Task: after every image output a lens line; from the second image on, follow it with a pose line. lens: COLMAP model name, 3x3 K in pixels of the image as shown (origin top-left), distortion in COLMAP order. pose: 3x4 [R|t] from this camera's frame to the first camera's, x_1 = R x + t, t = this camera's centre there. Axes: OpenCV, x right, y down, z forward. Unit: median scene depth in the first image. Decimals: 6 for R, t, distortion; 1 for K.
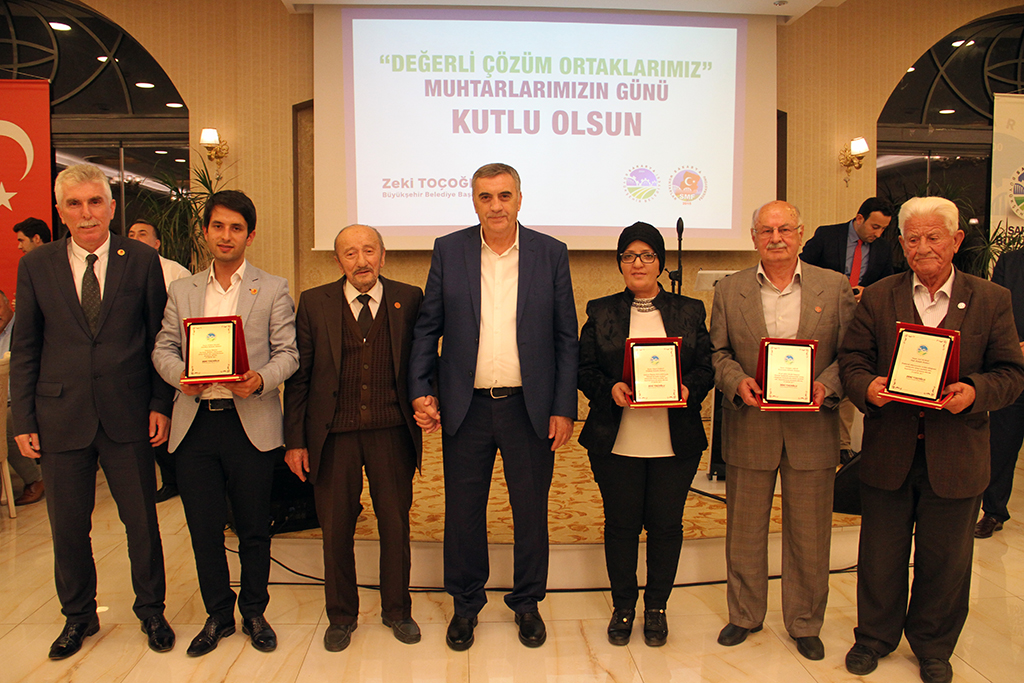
lens RADIAL K [[863.9, 0, 526.0], [0, 863.9, 353.6], [0, 0, 1]] dist [-0.176889, 0.130111]
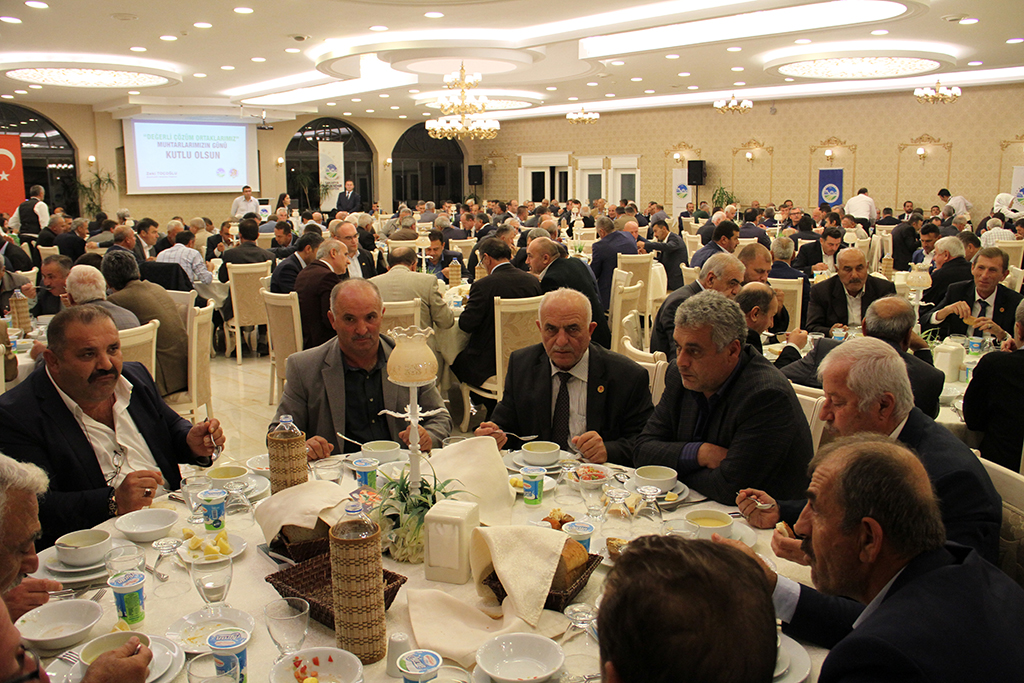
lens RADIAL K [[863.9, 0, 510.6], [0, 863.9, 338.8], [0, 0, 1]] dist [-0.176889, 0.130111]
pose [[0.773105, -0.112516, 0.624218, -1.148613], [0.085708, 0.993646, 0.072955, 0.312625], [-0.628460, -0.002901, 0.777836, -2.345582]]
